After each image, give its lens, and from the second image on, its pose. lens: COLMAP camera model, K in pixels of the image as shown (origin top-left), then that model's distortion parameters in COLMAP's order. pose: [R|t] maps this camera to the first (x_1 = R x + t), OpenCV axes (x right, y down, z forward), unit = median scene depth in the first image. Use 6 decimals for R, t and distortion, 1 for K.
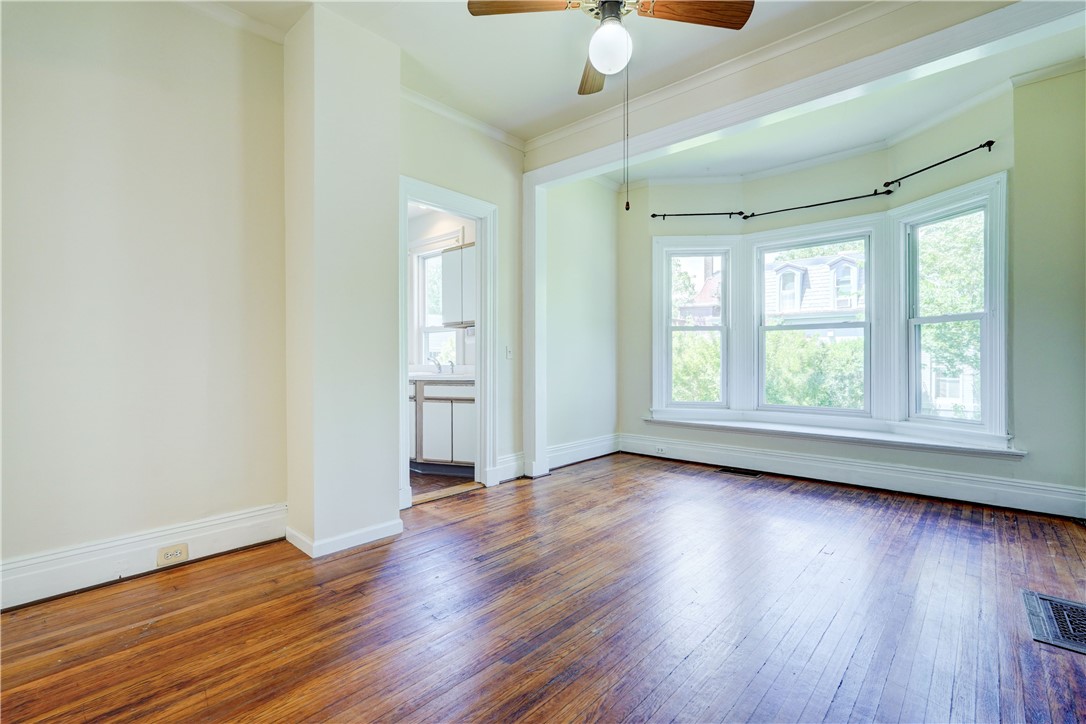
lens RADIAL K [[487.4, 0, 557.7], [0, 487.4, 358.0], [0, 0, 1]] dist [-0.001463, 0.000187]
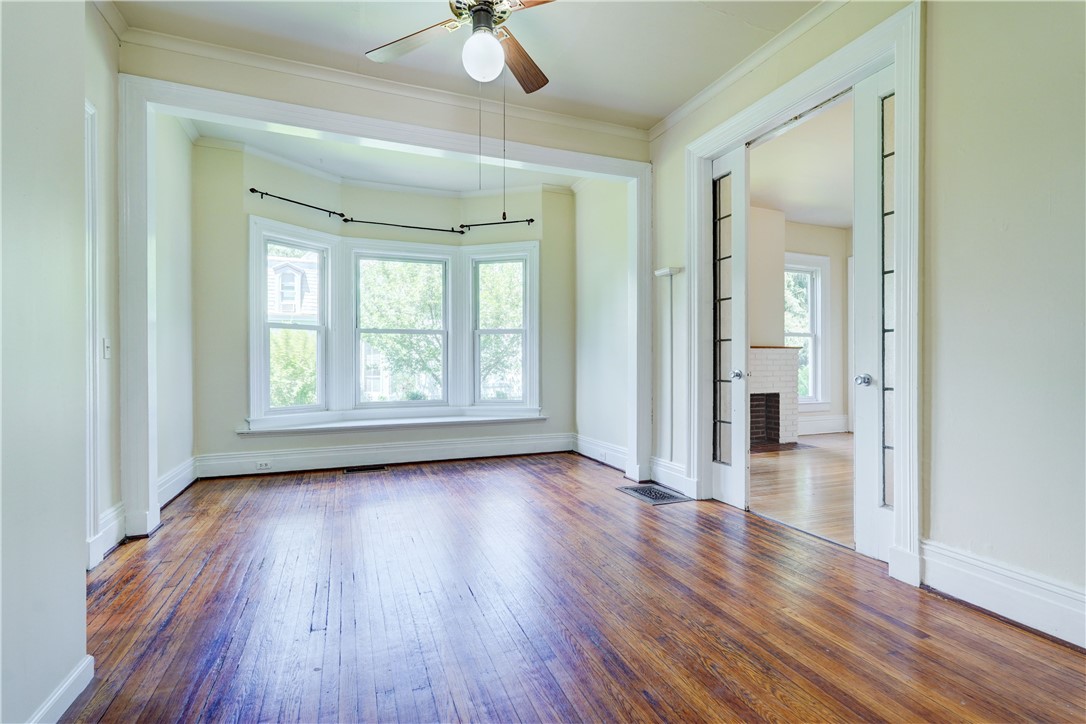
lens RADIAL K [[483.6, 0, 530.0], [0, 483.6, 362.8], [0, 0, 1]] dist [-0.000511, 0.000770]
pose [[0.479261, -0.004425, 0.877661, -0.383953], [-0.000389, 0.999986, 0.005254, 0.003724], [-0.877672, -0.002859, 0.479253, 0.216803]]
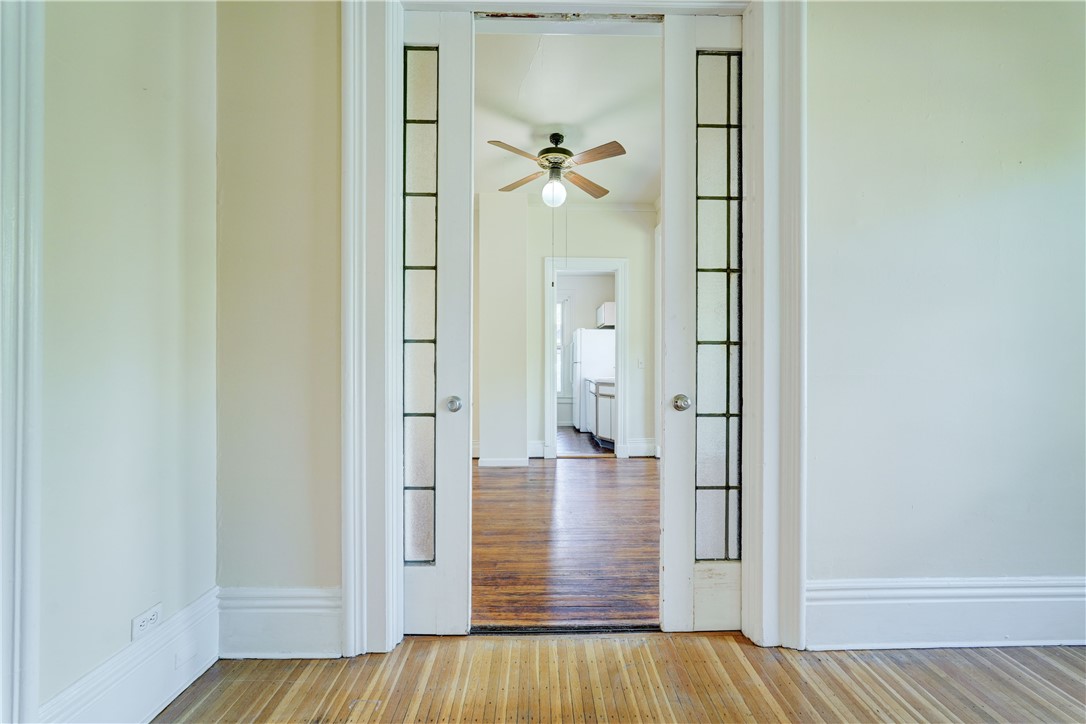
lens RADIAL K [[490.9, 0, 546.7], [0, 490.9, 362.7], [0, 0, 1]] dist [-0.000190, 0.000436]
pose [[0.672794, 0.001172, -0.739829, 0.727036], [0.000594, 0.999998, 0.002125, -0.016604], [0.739829, -0.001869, 0.672792, -0.114802]]
